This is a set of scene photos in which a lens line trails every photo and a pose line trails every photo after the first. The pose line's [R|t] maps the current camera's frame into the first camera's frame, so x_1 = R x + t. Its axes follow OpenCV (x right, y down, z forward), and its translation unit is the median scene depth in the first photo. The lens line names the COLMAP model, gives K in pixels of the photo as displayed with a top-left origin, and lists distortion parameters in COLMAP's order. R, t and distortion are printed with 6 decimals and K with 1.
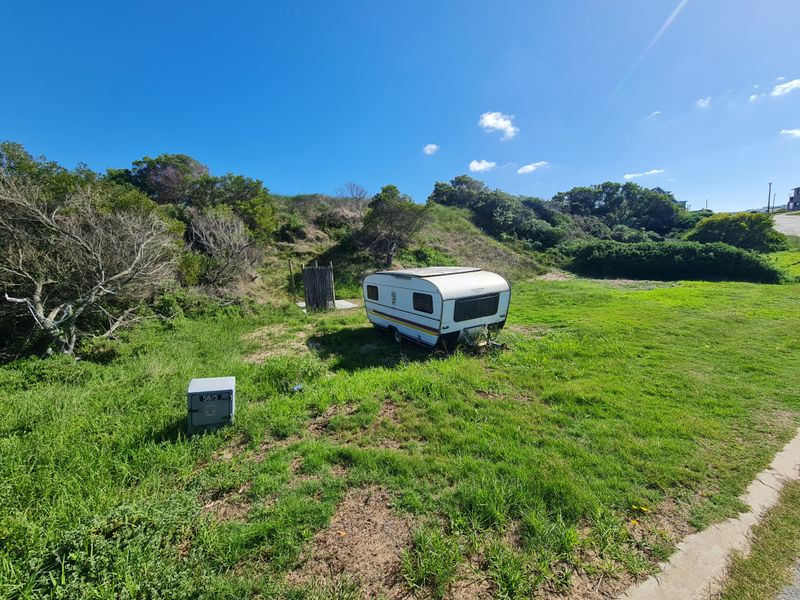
lens RADIAL K [[328.6, 0, 402.9], [0, 328.6, 297.9], [0, 0, 1]] dist [-0.003777, -0.000308]
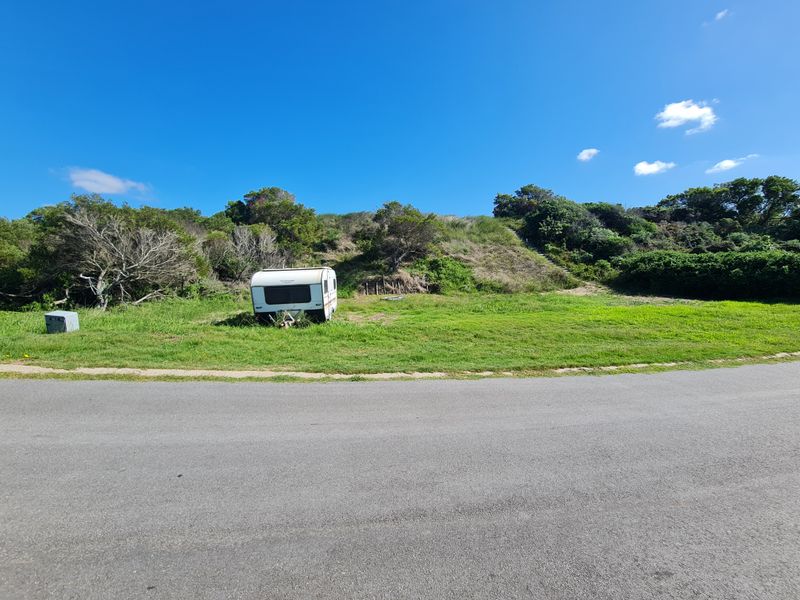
lens RADIAL K [[328.6, 0, 402.9], [0, 328.6, 297.9], [0, 0, 1]] dist [-0.003777, -0.000308]
pose [[0.922384, 0.053326, -0.382575, 0.382102], [-0.070272, 0.997063, -0.030446, 0.015954], [0.379828, 0.054967, 0.923423, -0.007727]]
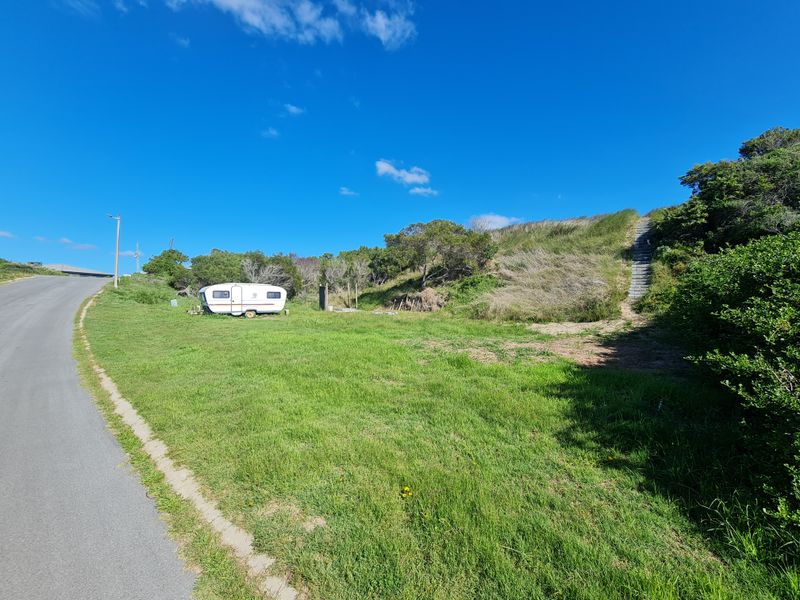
lens RADIAL K [[331.8, 0, 400.0], [0, 331.8, 300.0], [0, 0, 1]] dist [0.001014, -0.000044]
pose [[0.180227, 0.058722, -0.981871, 0.994237], [-0.150951, 0.988043, 0.031384, -0.085803], [0.971973, 0.142558, 0.186936, 0.664452]]
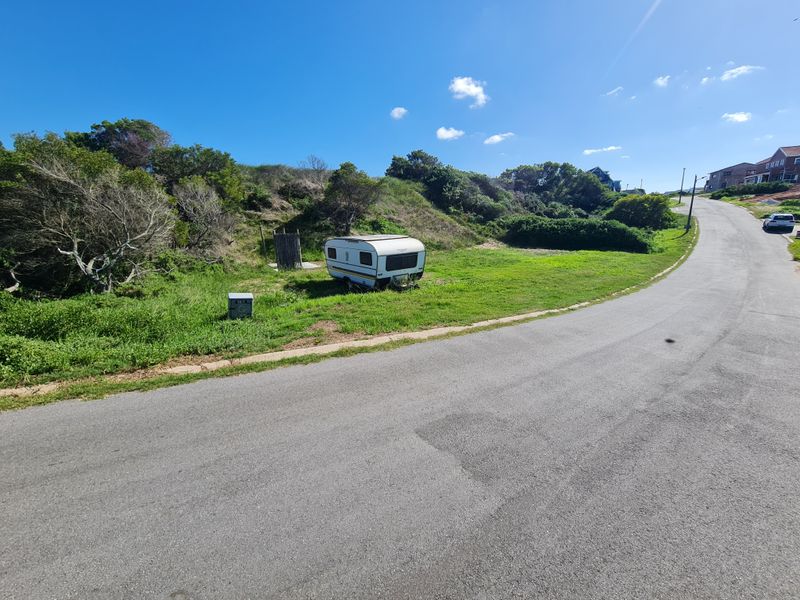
lens RADIAL K [[328.6, 0, 402.9], [0, 328.6, 297.9], [0, 0, 1]] dist [-0.003777, -0.000308]
pose [[0.993944, -0.002217, 0.109868, 0.021475], [-0.007646, 0.995978, 0.089275, 0.019675], [-0.109624, -0.089574, 0.989929, -0.168055]]
